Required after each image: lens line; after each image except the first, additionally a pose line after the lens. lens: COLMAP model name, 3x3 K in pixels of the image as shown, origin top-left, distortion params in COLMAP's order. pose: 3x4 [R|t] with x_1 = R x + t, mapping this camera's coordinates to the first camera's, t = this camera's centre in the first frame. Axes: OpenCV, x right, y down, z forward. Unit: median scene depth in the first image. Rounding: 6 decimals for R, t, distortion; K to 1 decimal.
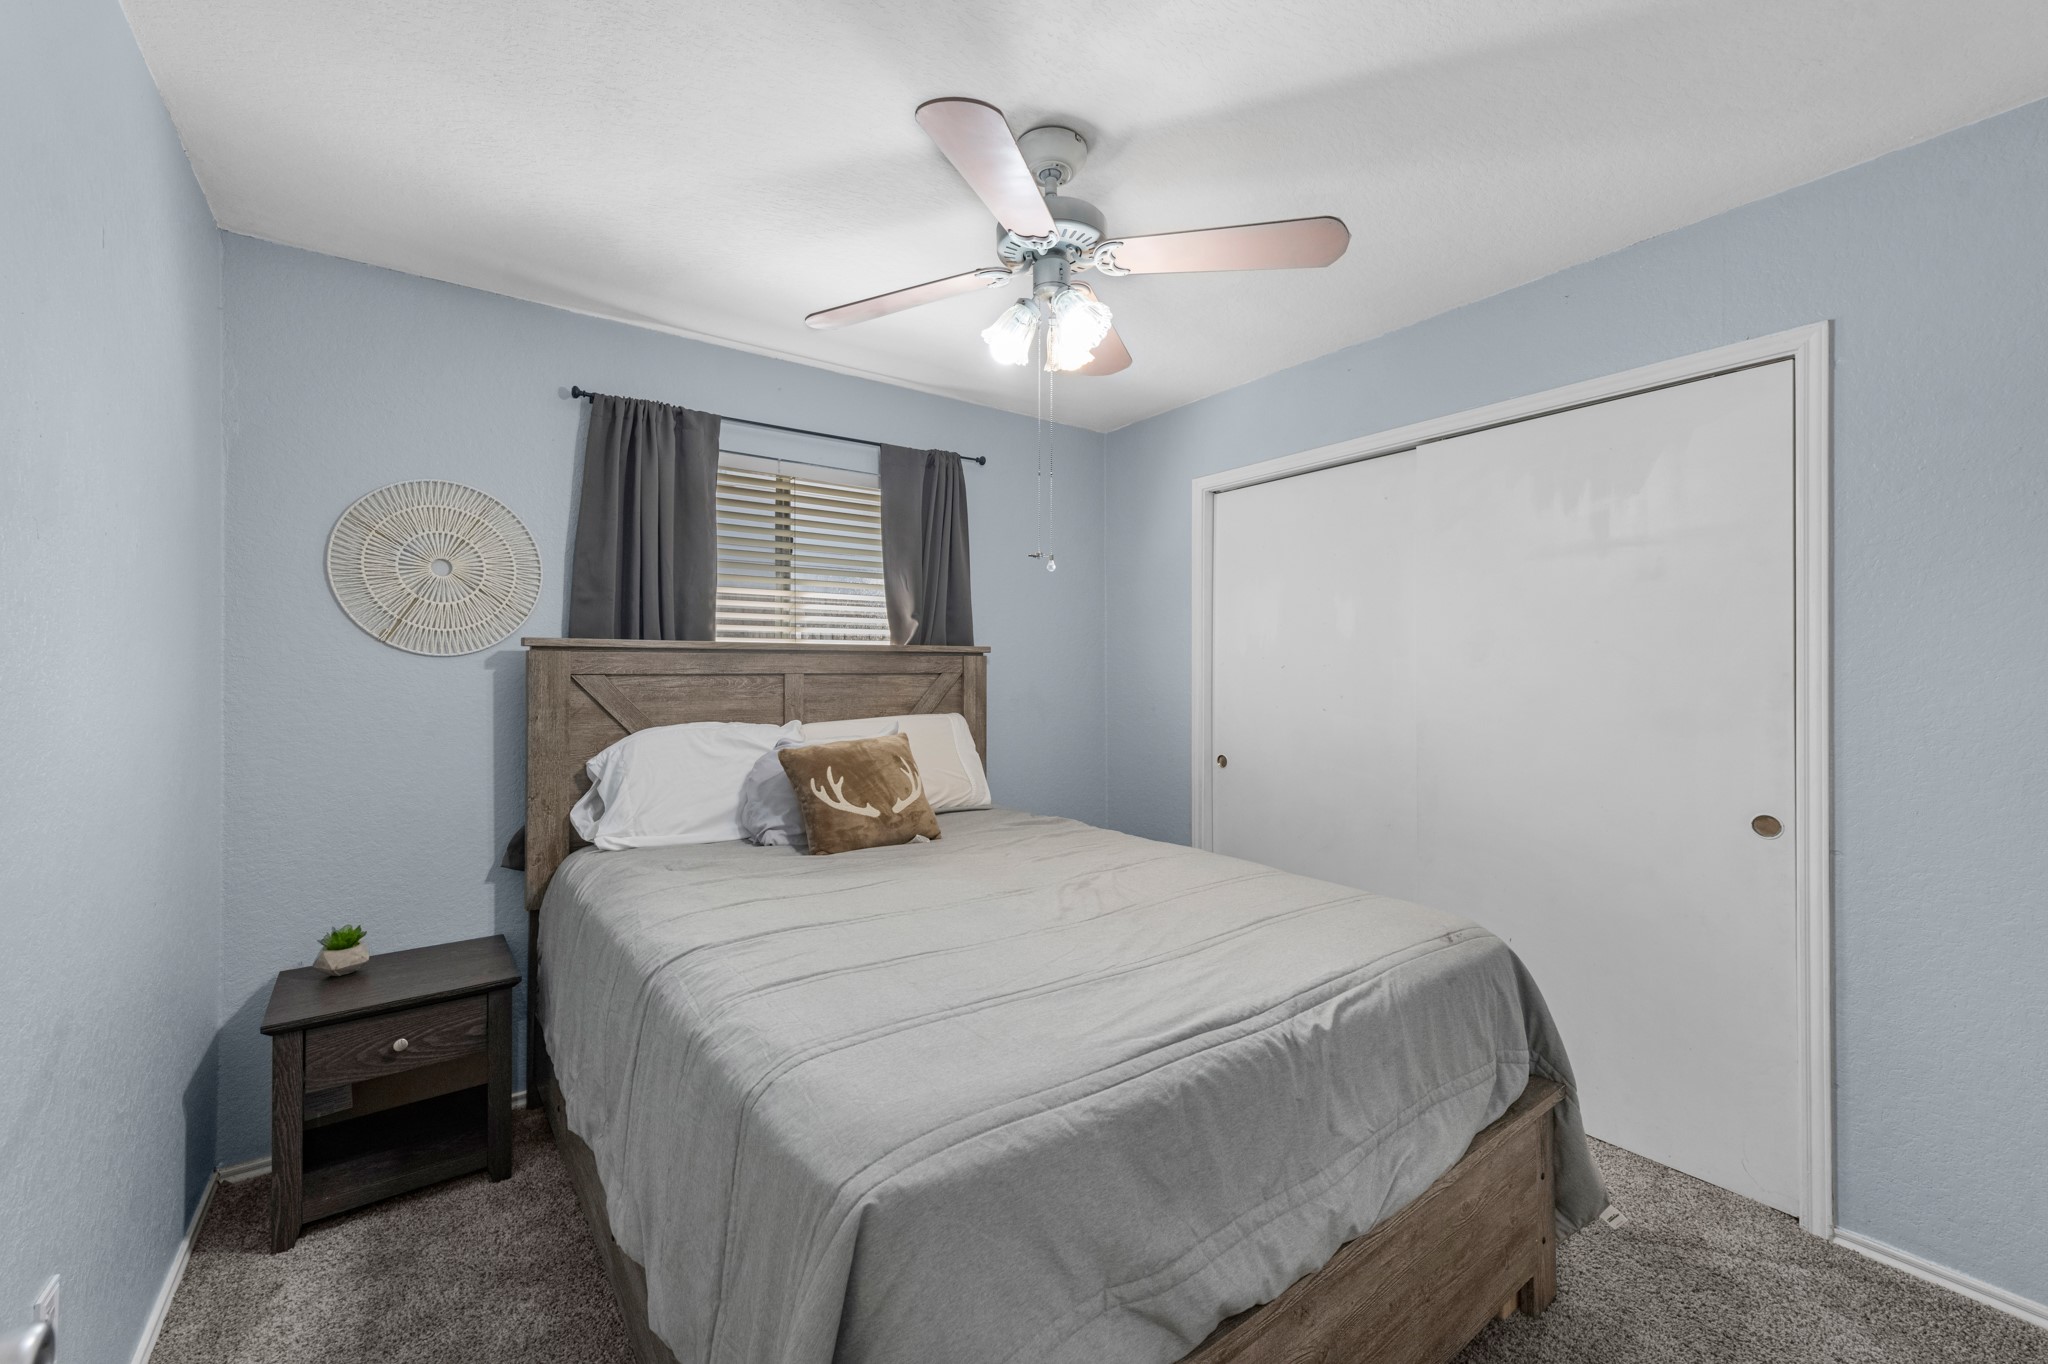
lens RADIAL K [[819.3, 0, 1018.5], [0, 819.3, 670.3], [0, 0, 1]] dist [0.002811, 0.000508]
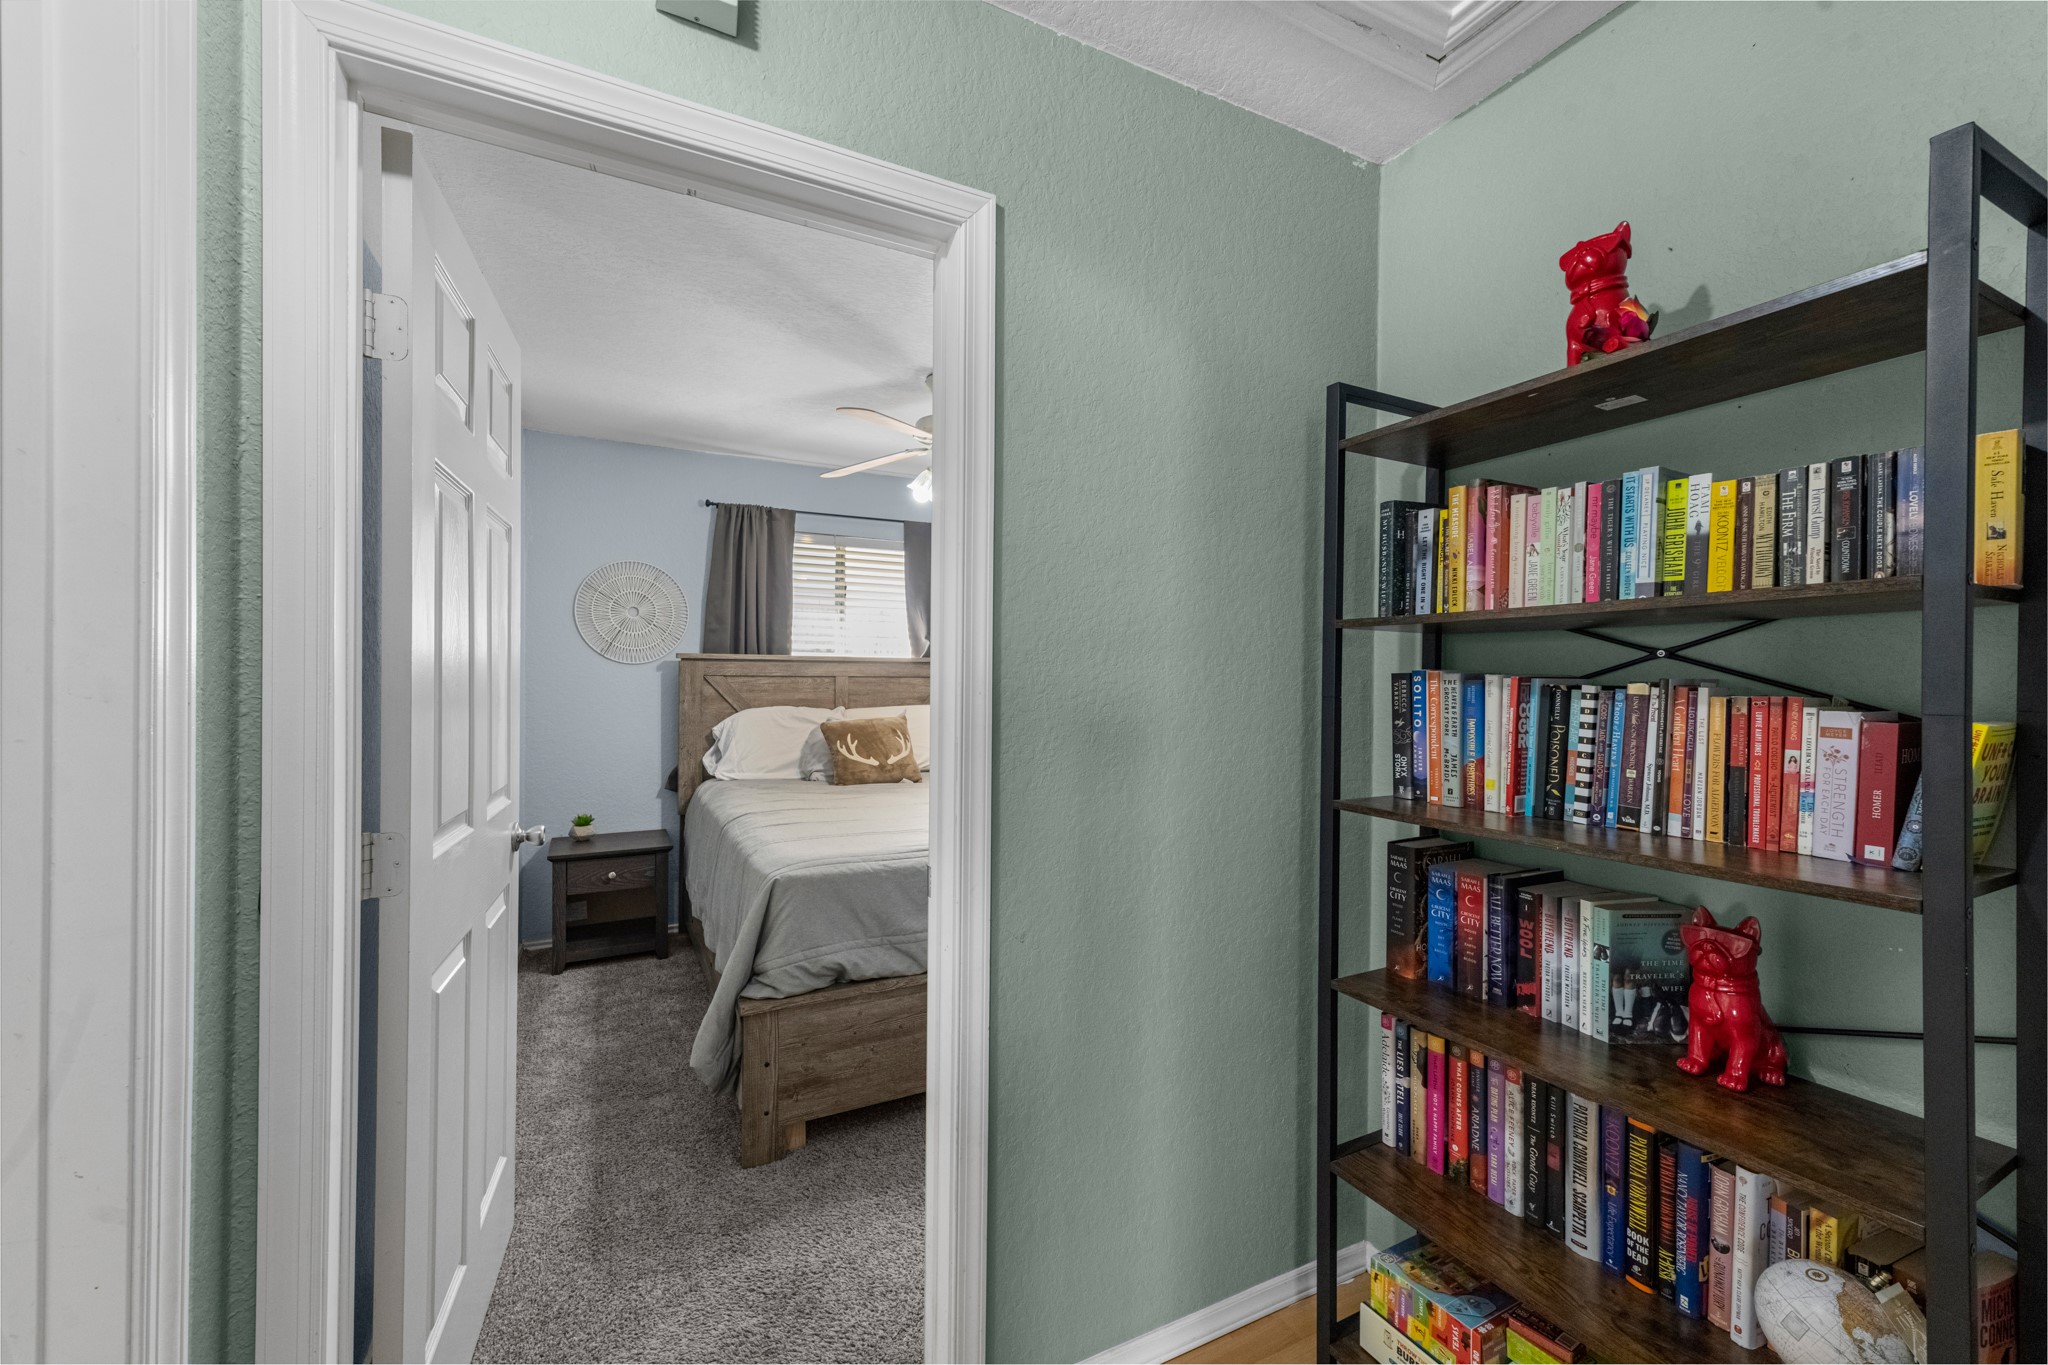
lens RADIAL K [[819.3, 0, 1028.6], [0, 819.3, 688.4], [0, 0, 1]] dist [0.002811, 0.000508]
pose [[0.985648, 0.011974, -0.168388, 0.387113], [-0.009324, 0.999820, 0.016518, -0.002077], [0.168556, -0.014711, 0.985582, -0.531284]]
